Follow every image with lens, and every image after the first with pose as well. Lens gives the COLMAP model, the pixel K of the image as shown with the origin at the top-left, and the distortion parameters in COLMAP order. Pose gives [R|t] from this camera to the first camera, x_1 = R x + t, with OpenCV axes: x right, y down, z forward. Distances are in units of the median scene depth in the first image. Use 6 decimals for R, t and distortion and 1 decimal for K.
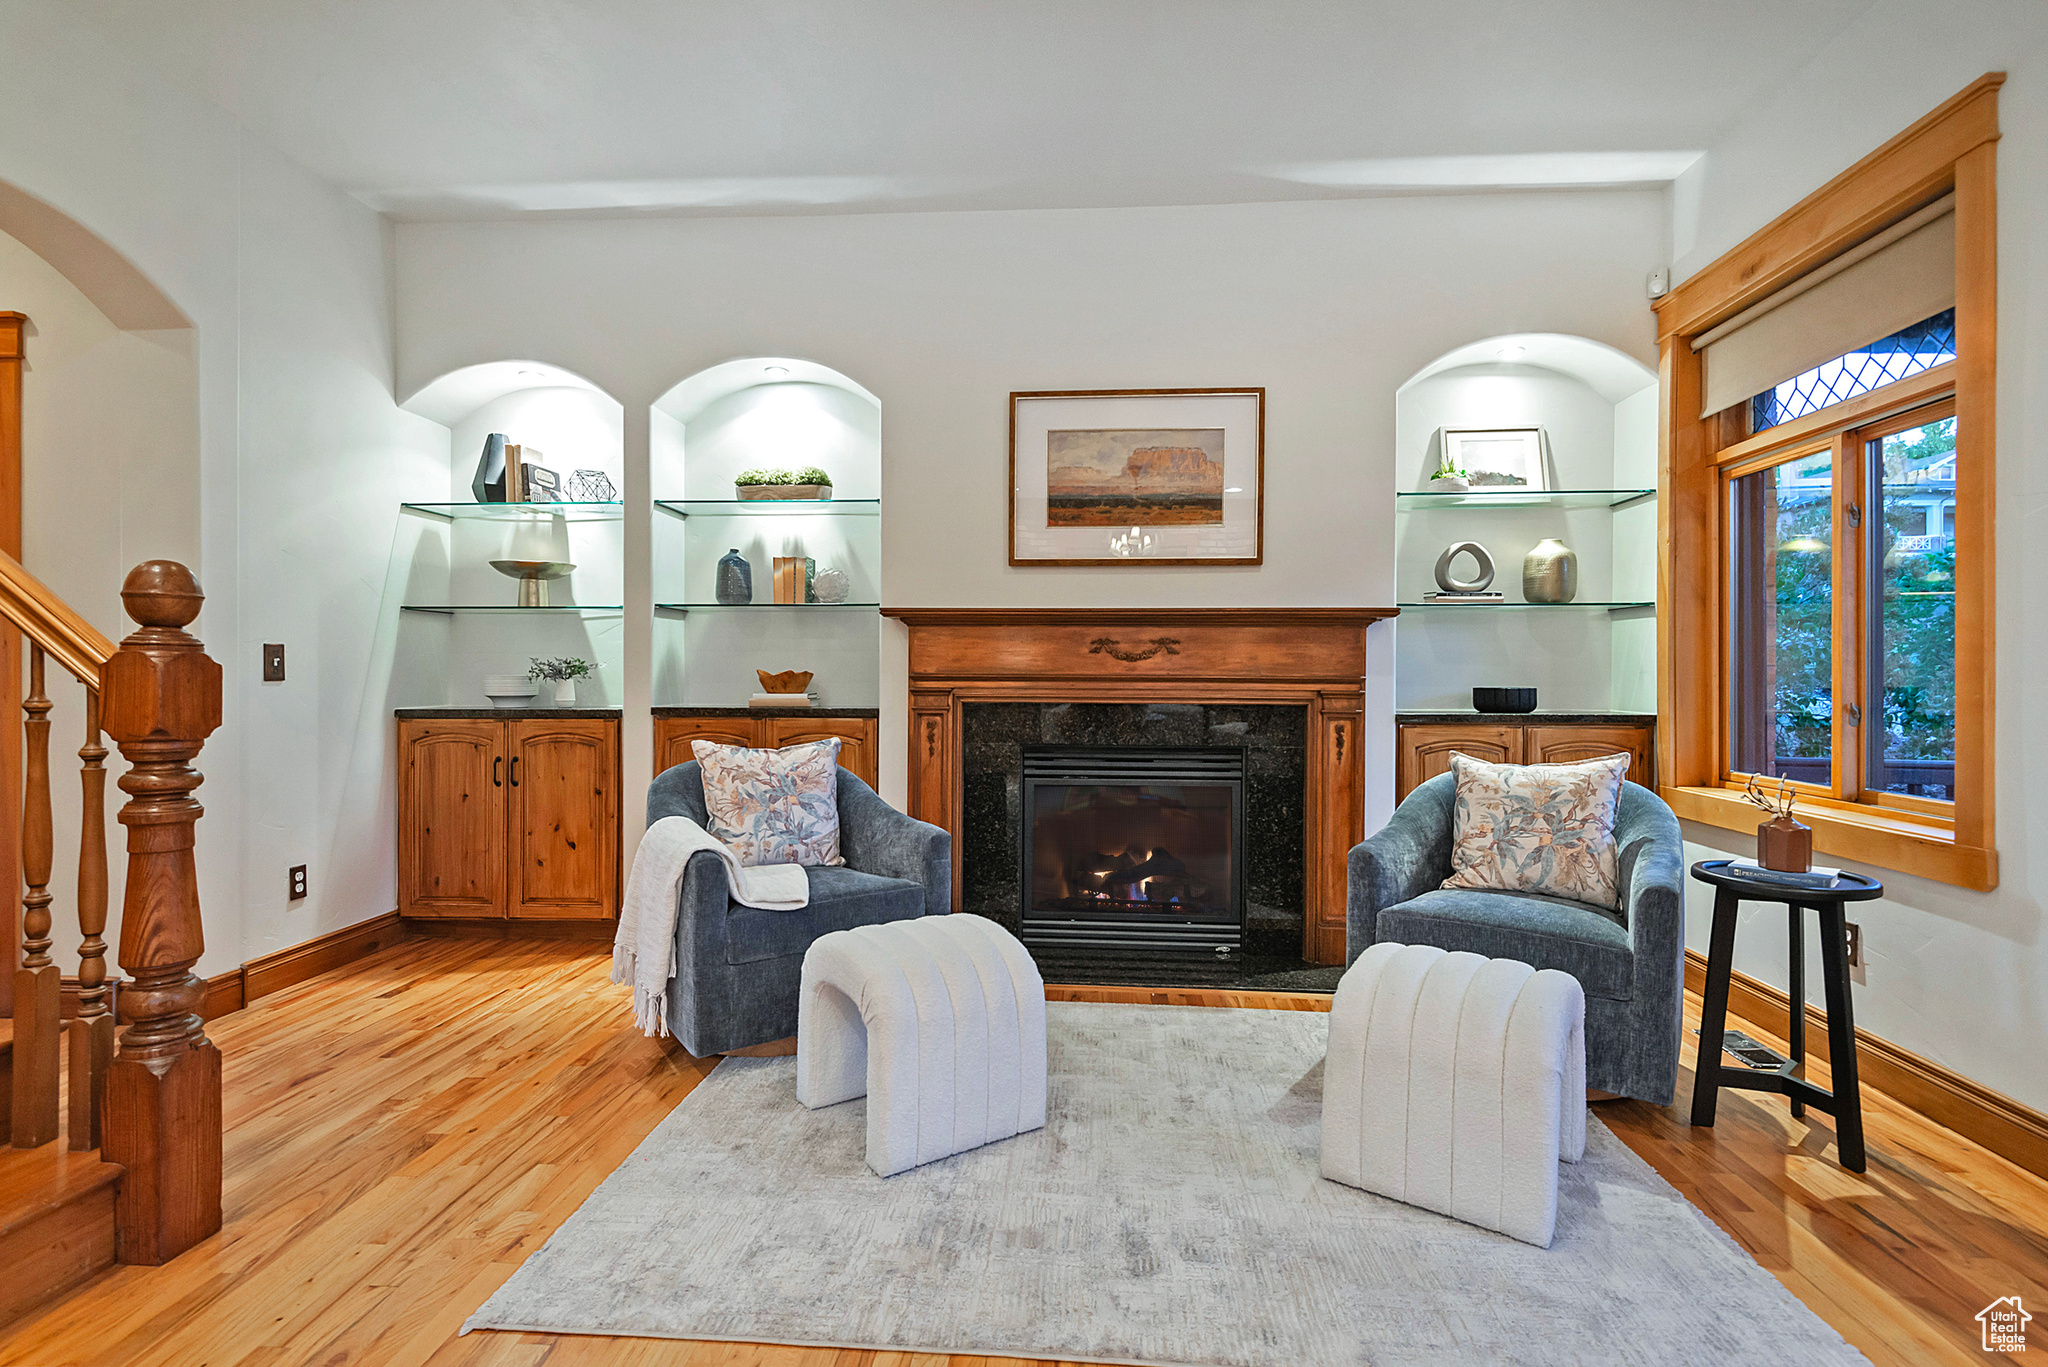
lens RADIAL K [[986.5, 0, 999.5], [0, 986.5, 693.9], [0, 0, 1]] dist [0.044834, -0.027209]
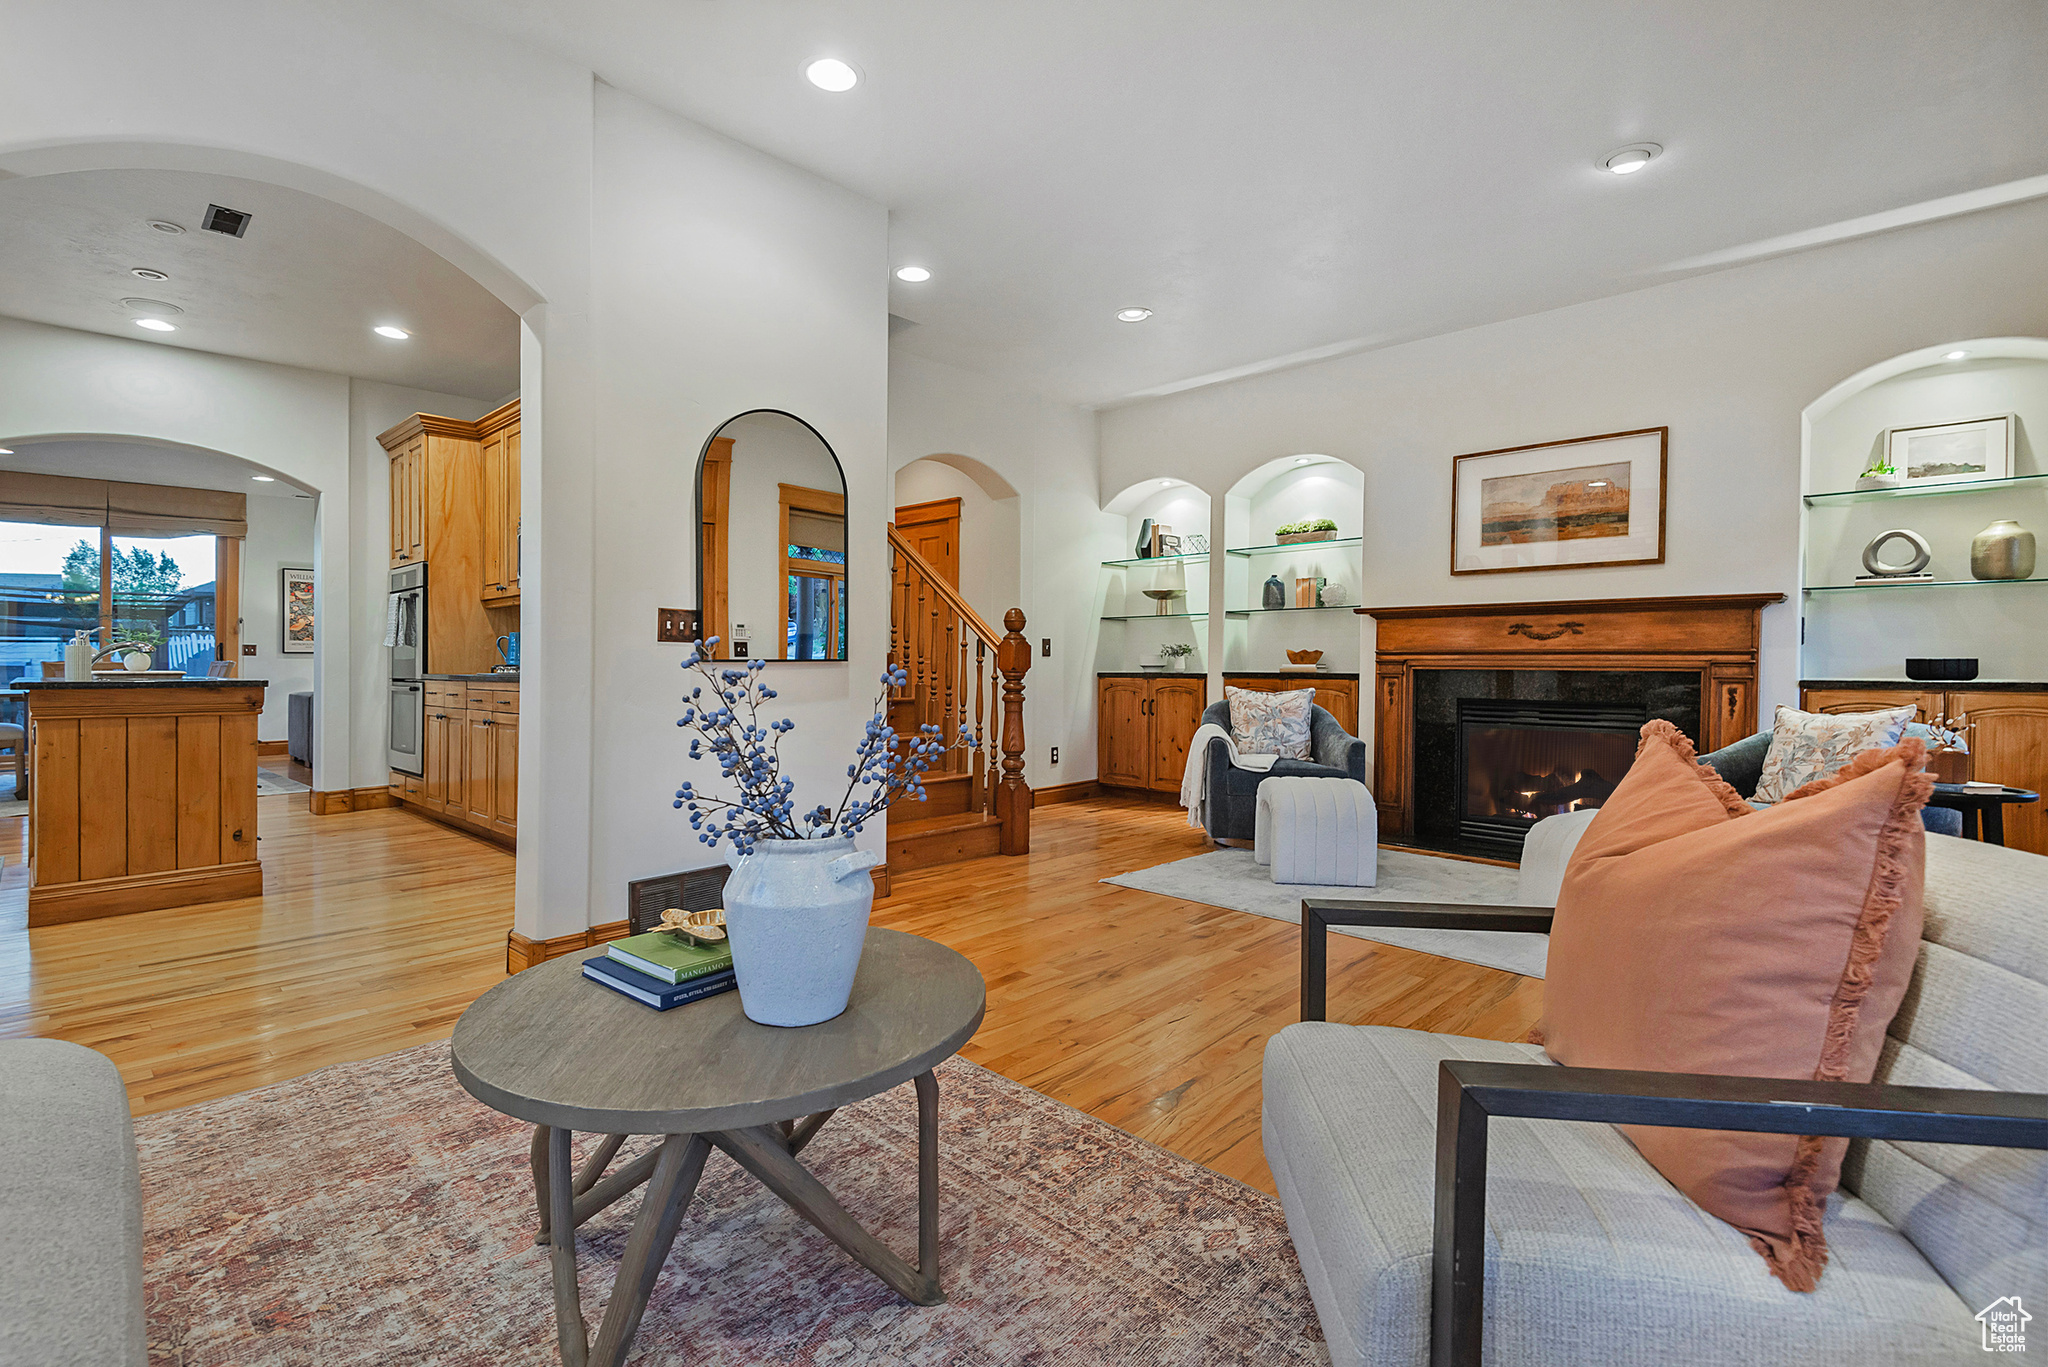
lens RADIAL K [[909.9, 0, 1021.1], [0, 909.9, 656.9], [0, 0, 1]] dist [-0.001592, -0.000913]
pose [[0.792929, -0.006397, -0.609280, 0.326396], [-0.010536, 0.999651, -0.024207, 0.028905], [0.609223, 0.025613, 0.792585, -0.448071]]
